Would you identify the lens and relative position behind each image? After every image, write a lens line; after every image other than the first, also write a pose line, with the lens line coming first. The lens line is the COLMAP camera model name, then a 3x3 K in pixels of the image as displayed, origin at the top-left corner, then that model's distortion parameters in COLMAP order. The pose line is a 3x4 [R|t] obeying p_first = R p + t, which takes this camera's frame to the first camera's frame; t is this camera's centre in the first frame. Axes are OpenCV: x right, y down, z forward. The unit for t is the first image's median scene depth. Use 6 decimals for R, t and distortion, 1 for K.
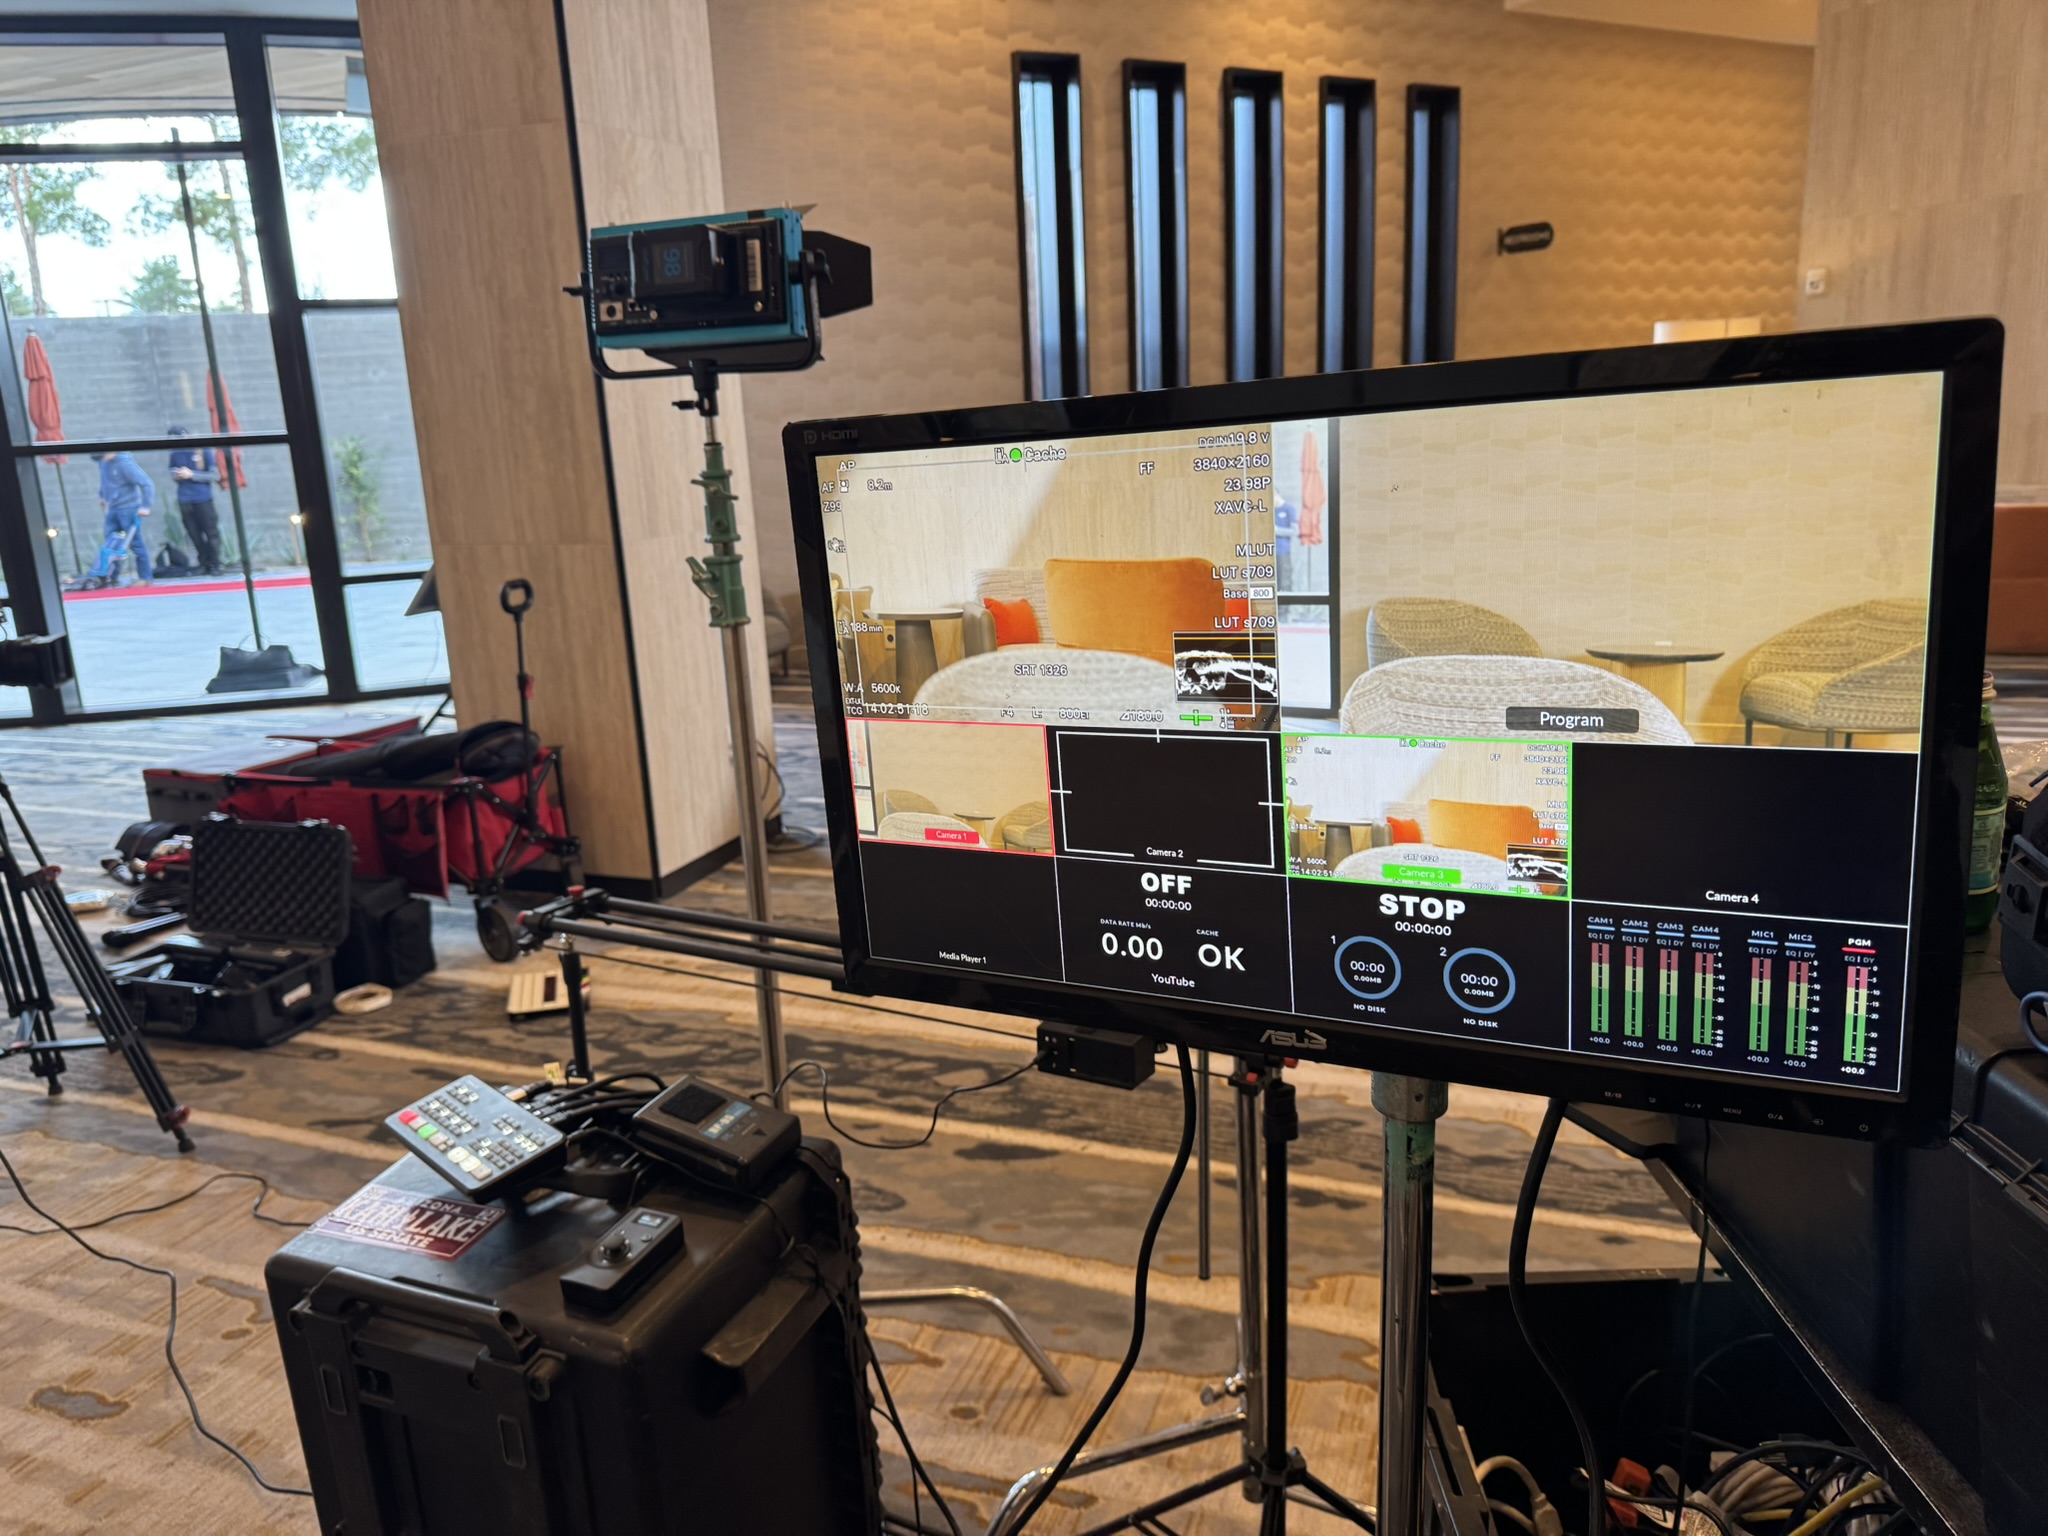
lens RADIAL K [[1447.4, 0, 1091.3], [0, 1447.4, 770.6], [0, 0, 1]] dist [0.009178, -0.022724]
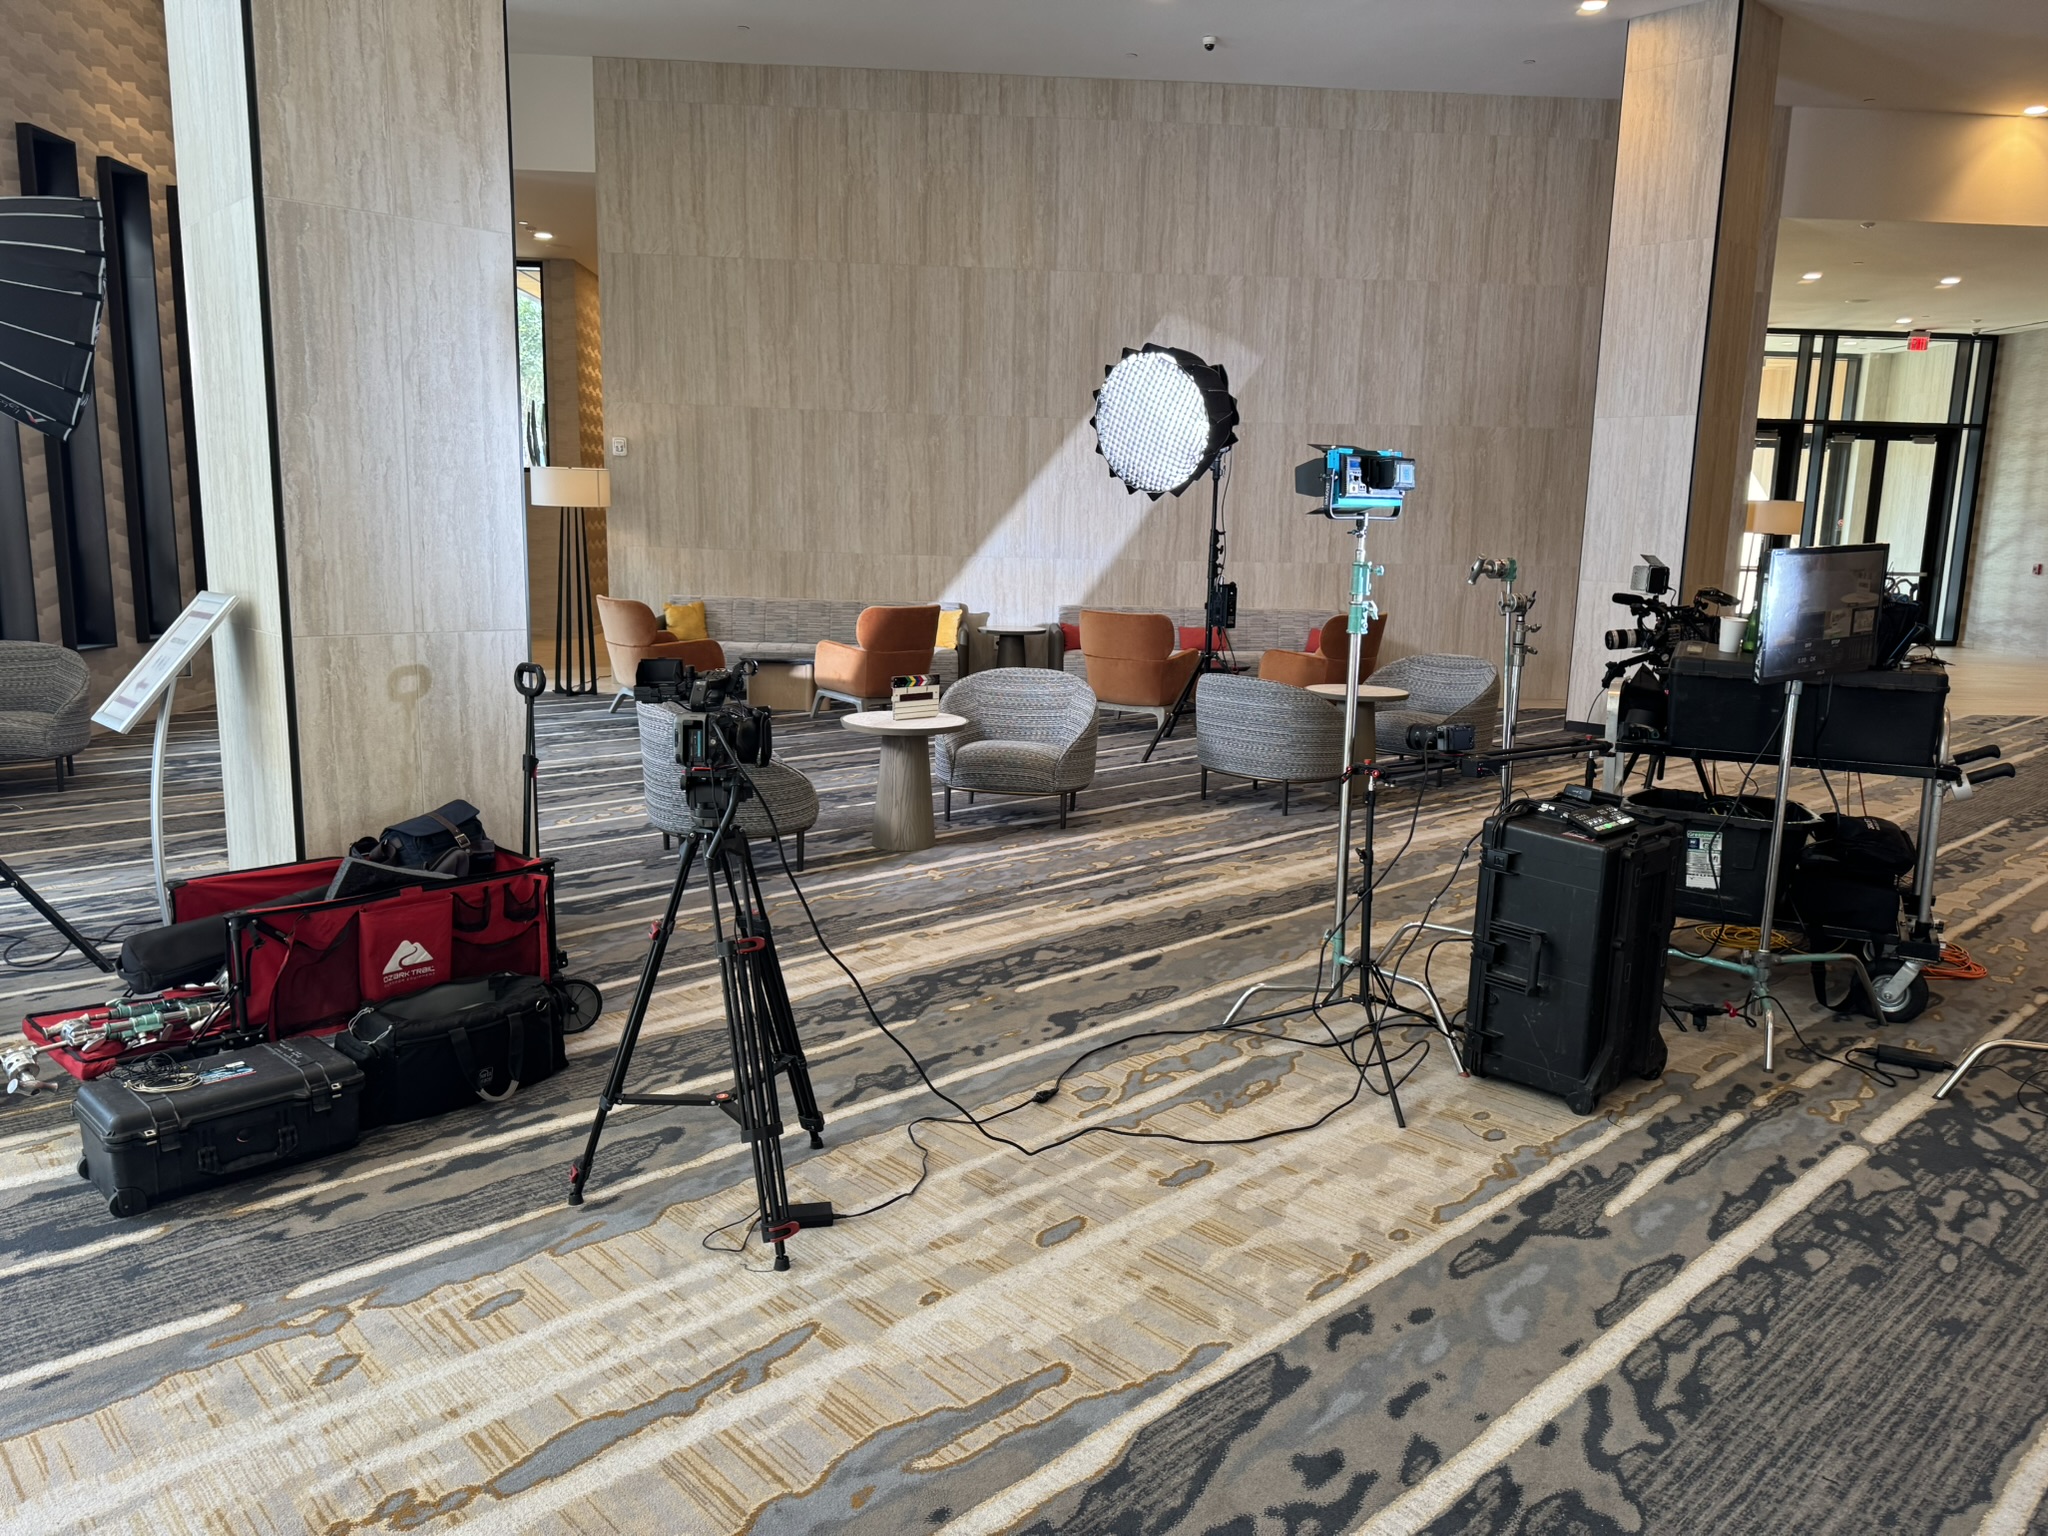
lens RADIAL K [[1447.4, 0, 1033.5], [0, 1447.4, 779.3], [0, 0, 1]] dist [0.009178, -0.022724]
pose [[0.460106, -0.100582, 0.882149, -5.288803], [0.173026, 0.984671, 0.022026, -0.034198], [-0.870841, 0.142500, 0.470456, 0.935562]]
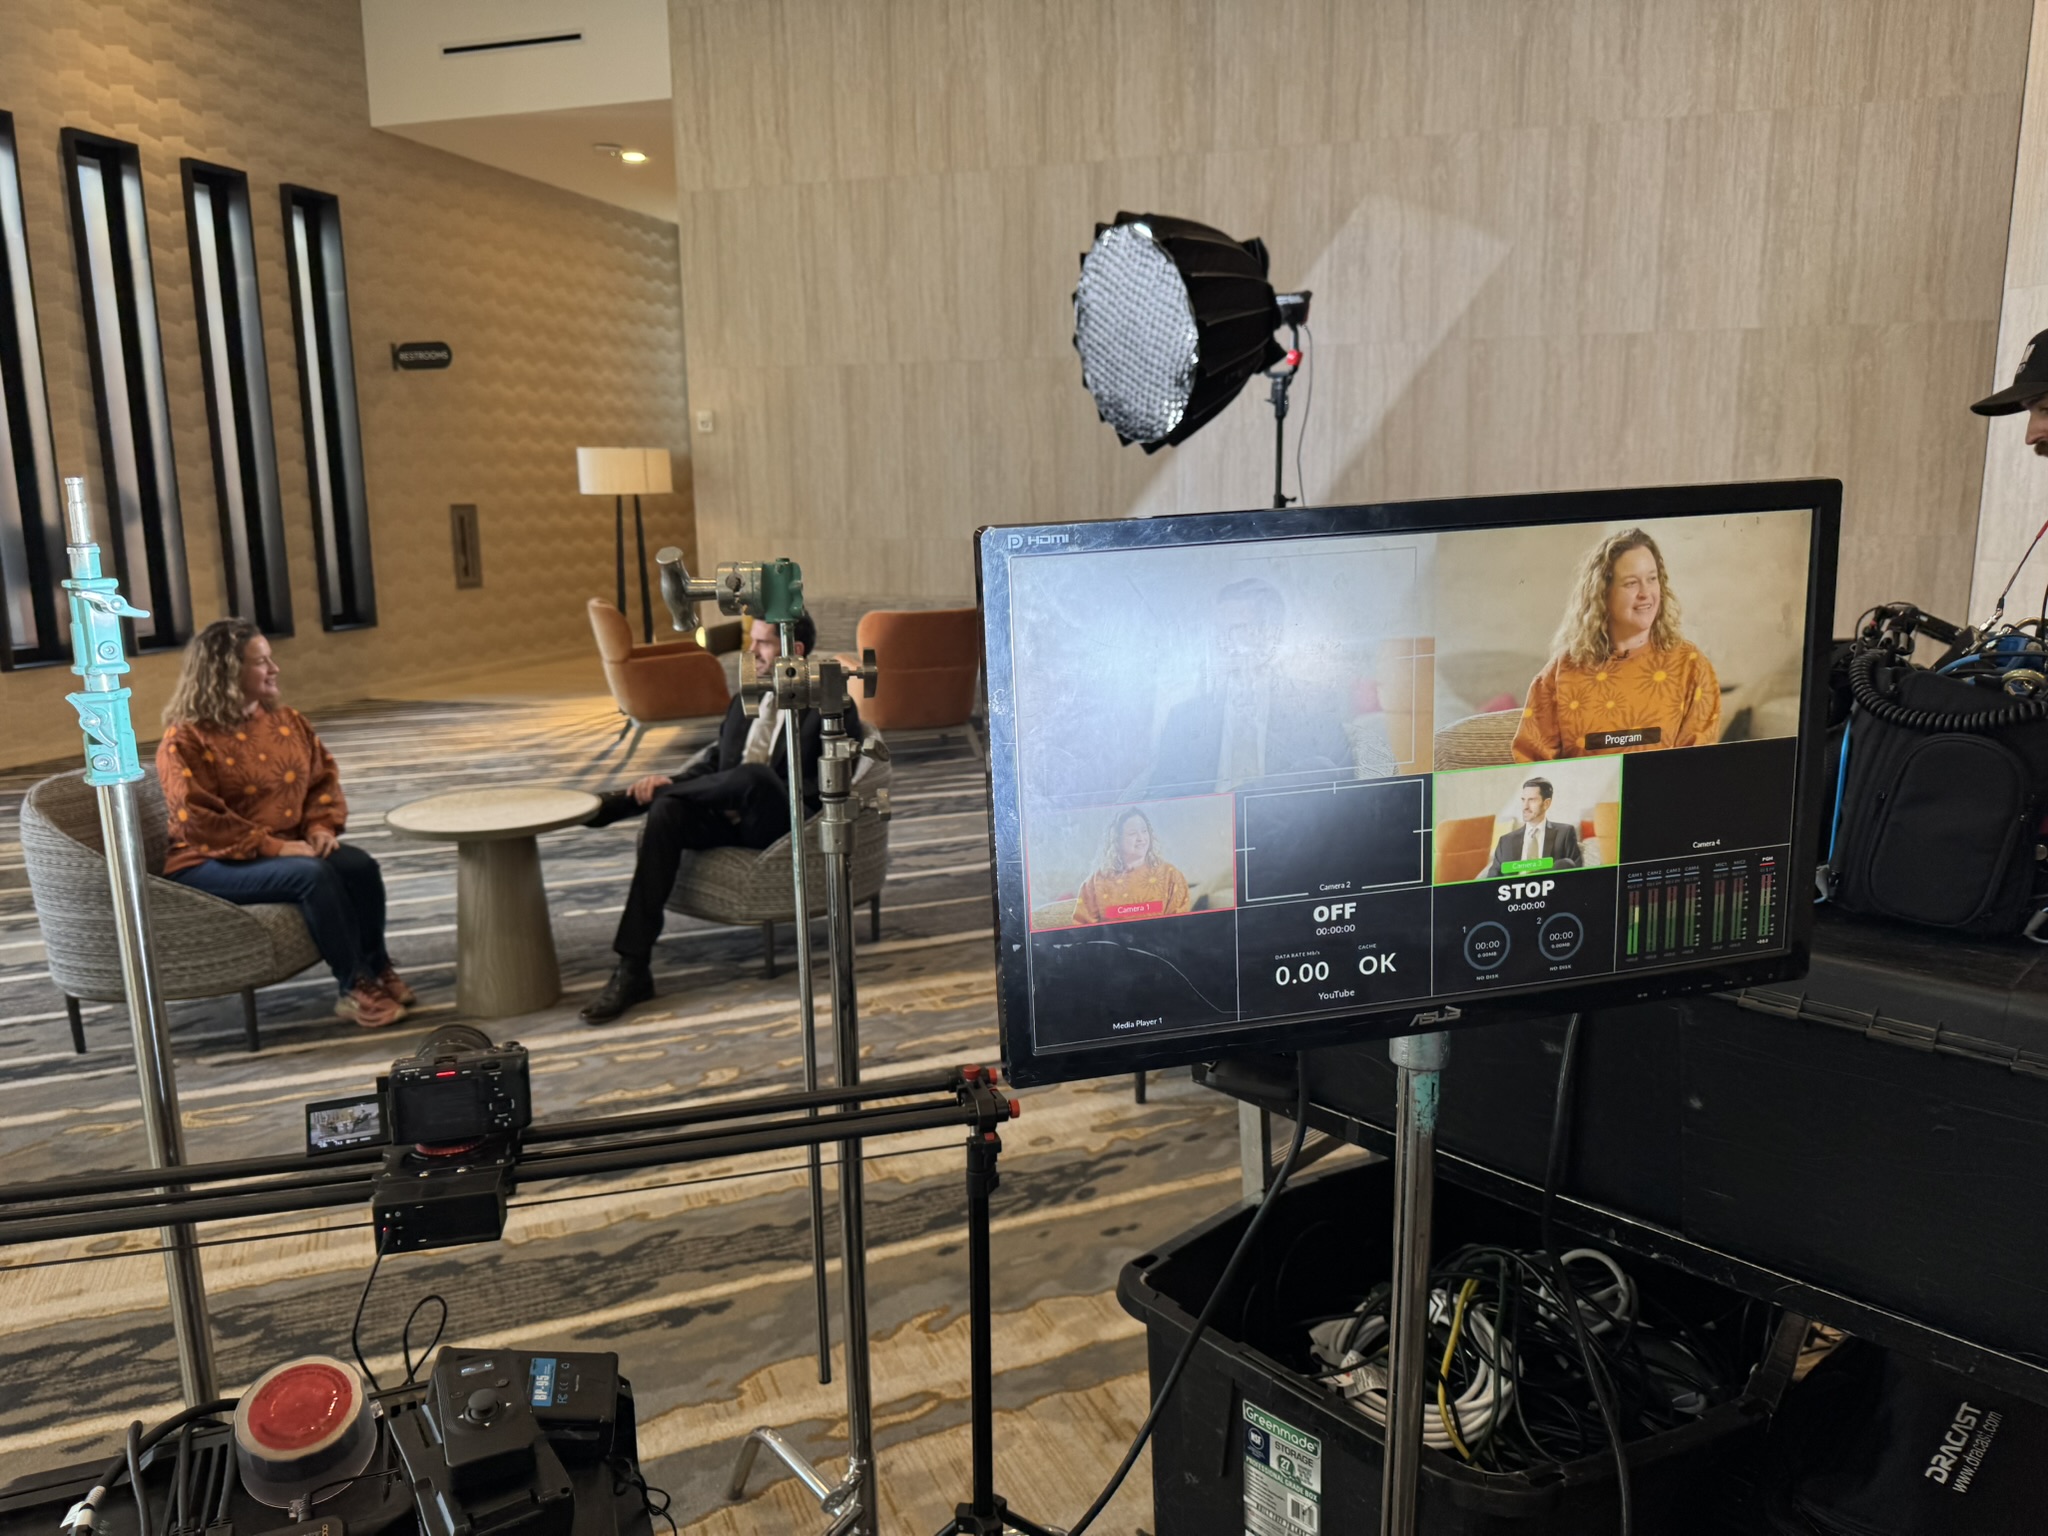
lens RADIAL K [[1447.4, 0, 1032.2], [0, 1447.4, 772.0], [0, 0, 1]] dist [0.009178, -0.022724]
pose [[0.738278, -0.088411, 0.668678, -0.898723], [0.140947, 0.989708, -0.024760, -0.041128], [-0.659606, 0.112528, 0.743140, 0.260033]]
